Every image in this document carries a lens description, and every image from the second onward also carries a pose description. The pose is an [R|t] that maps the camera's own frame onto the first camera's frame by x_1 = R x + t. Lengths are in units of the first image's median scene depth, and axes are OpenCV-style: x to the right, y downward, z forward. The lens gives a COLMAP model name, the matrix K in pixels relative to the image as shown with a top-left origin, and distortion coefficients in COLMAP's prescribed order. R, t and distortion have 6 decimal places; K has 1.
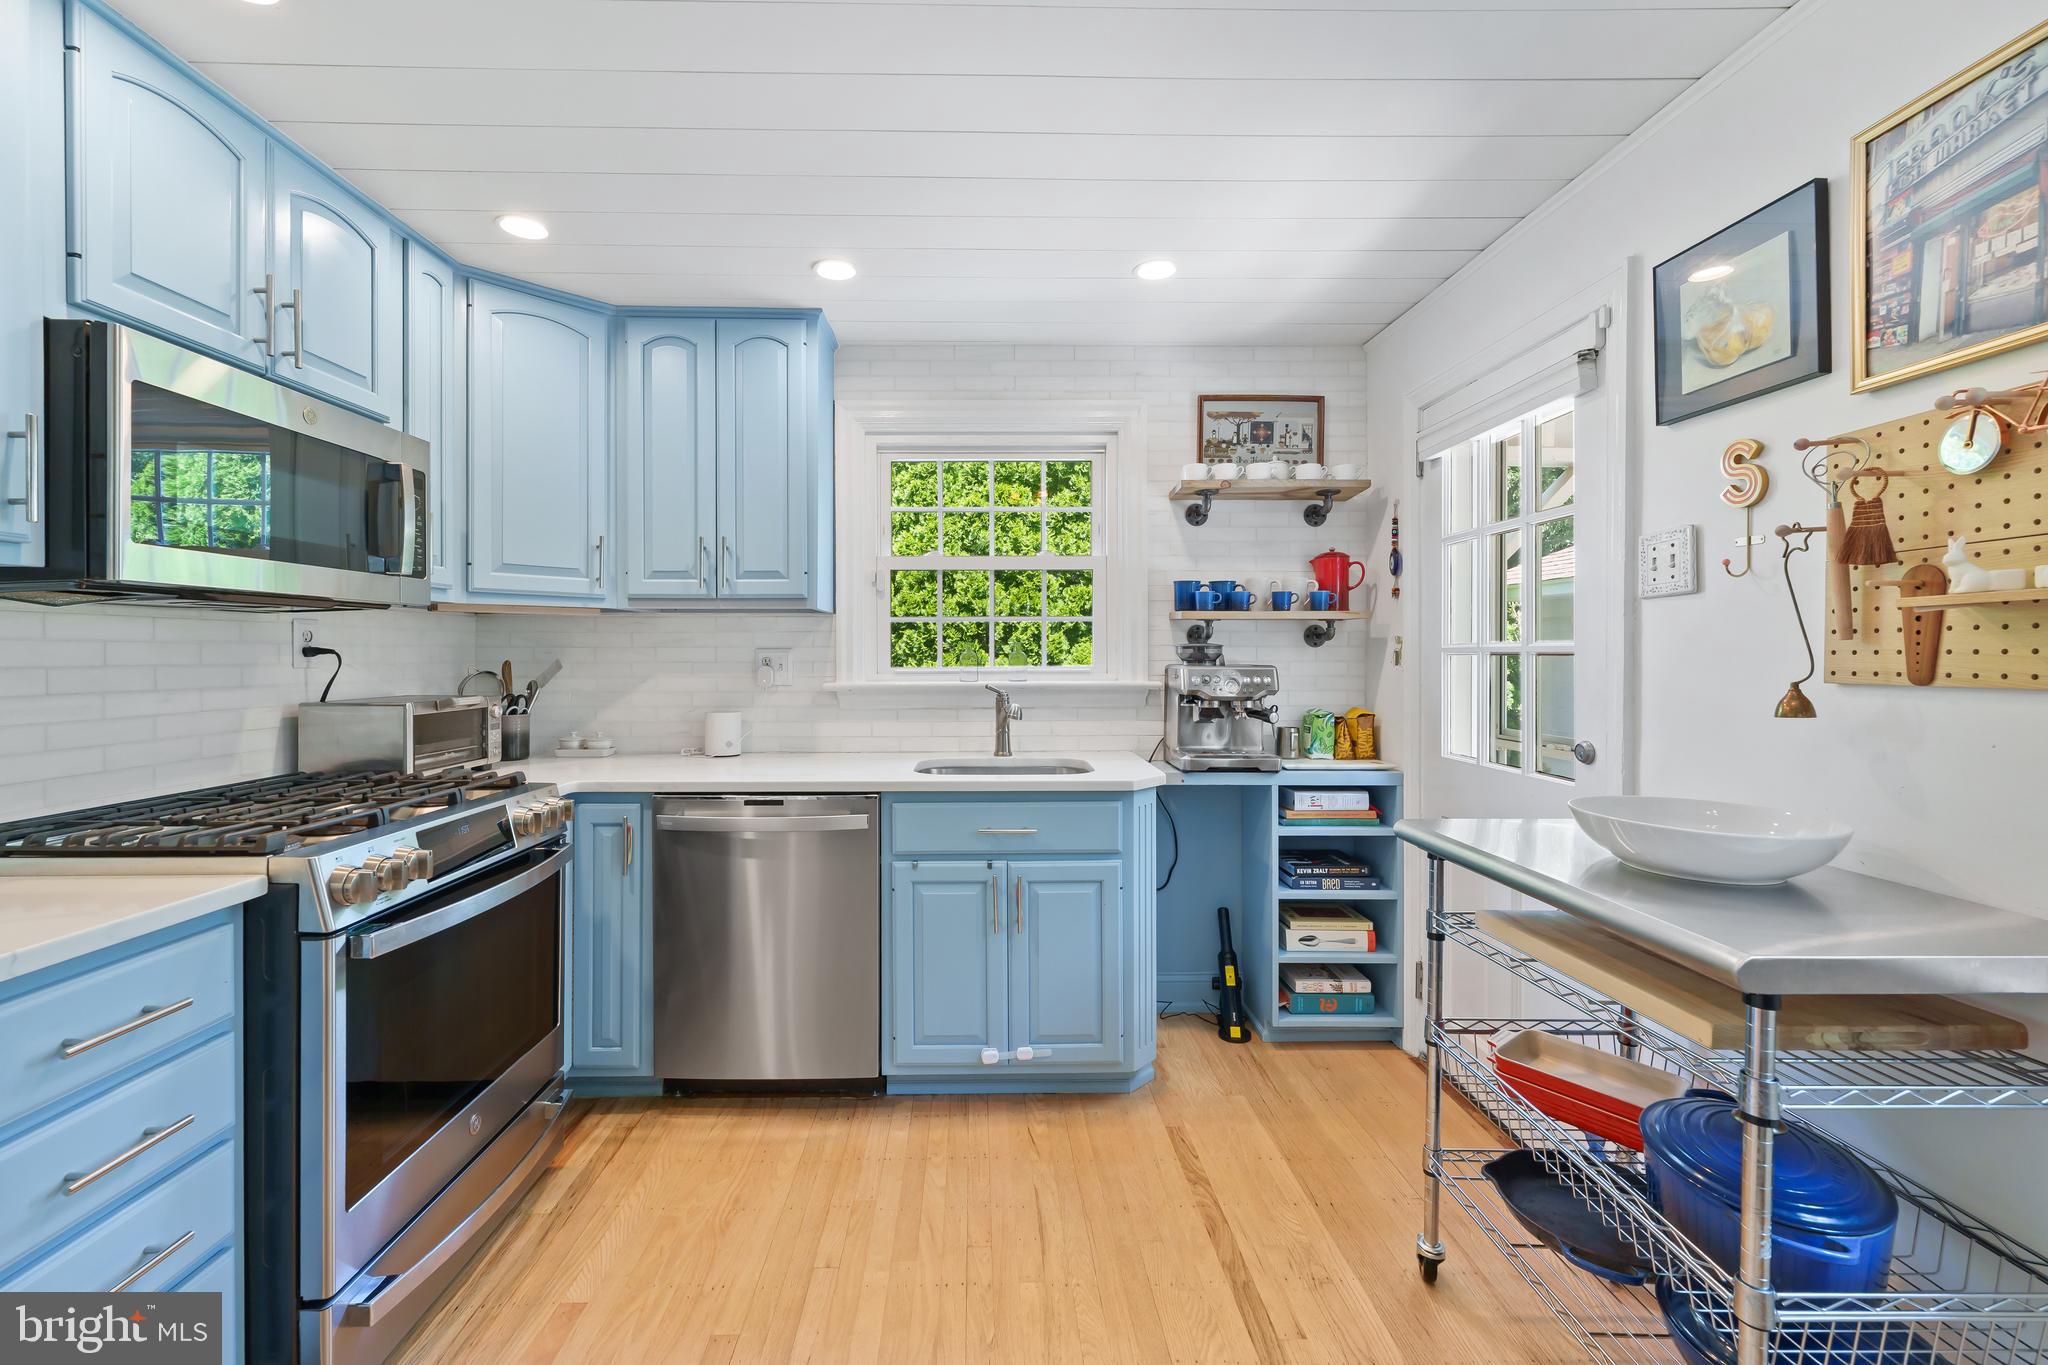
lens RADIAL K [[833.1, 0, 997.4], [0, 833.1, 655.7], [0, 0, 1]] dist [0.002450, -0.001518]
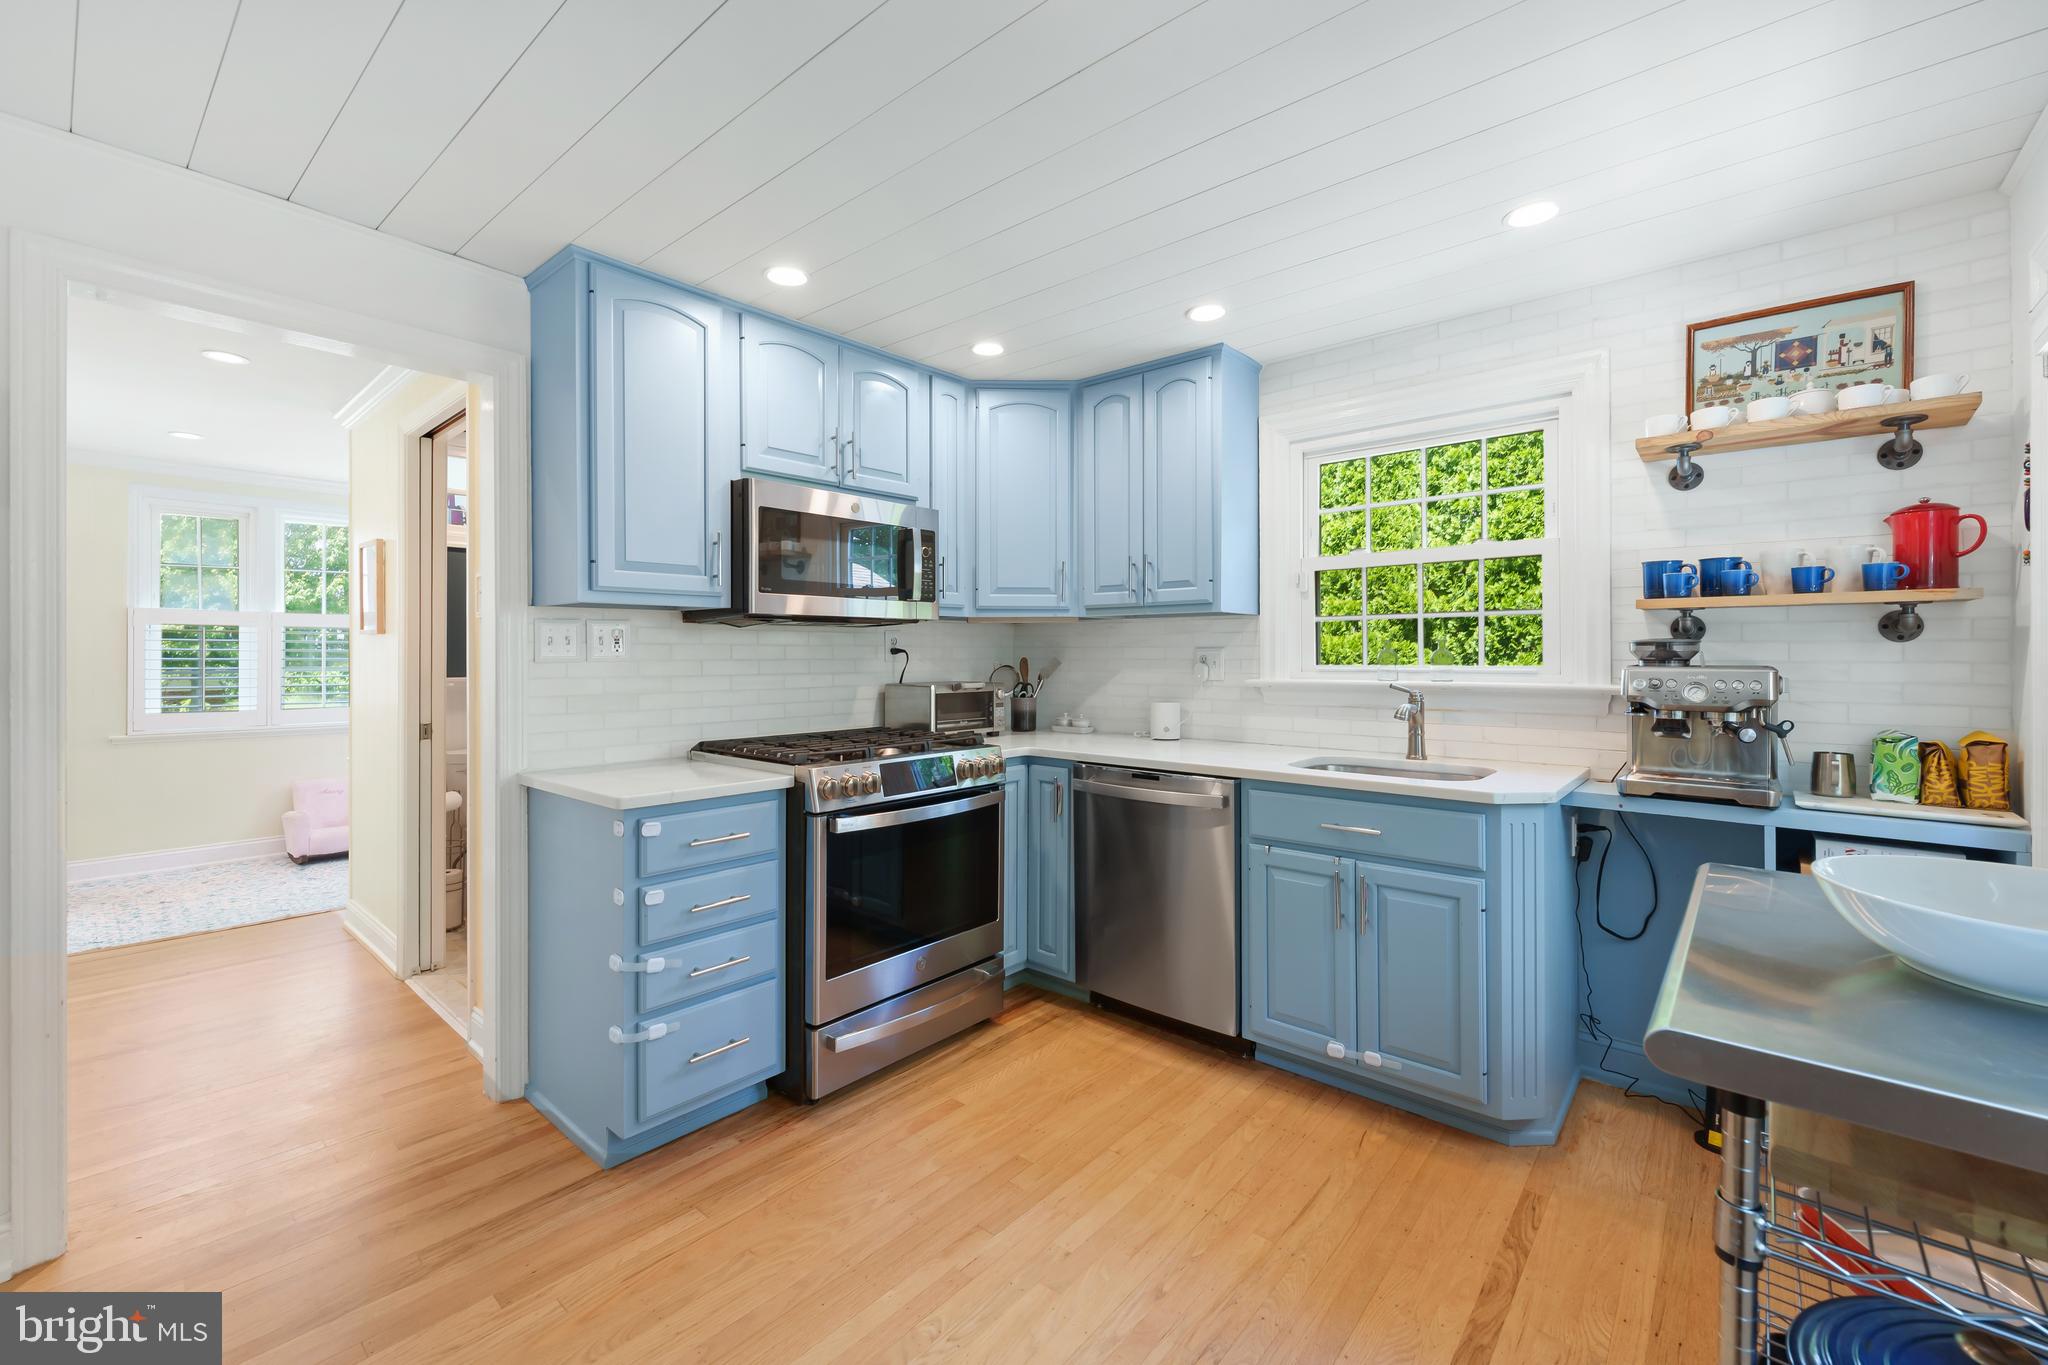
lens RADIAL K [[833.1, 0, 1042.7], [0, 833.1, 652.2], [0, 0, 1]] dist [0.002450, -0.001518]
pose [[0.755430, -0.001236, -0.655228, 0.351536], [-0.001163, 0.999994, -0.003228, 0.001551], [0.655228, 0.003201, 0.755424, 0.001063]]
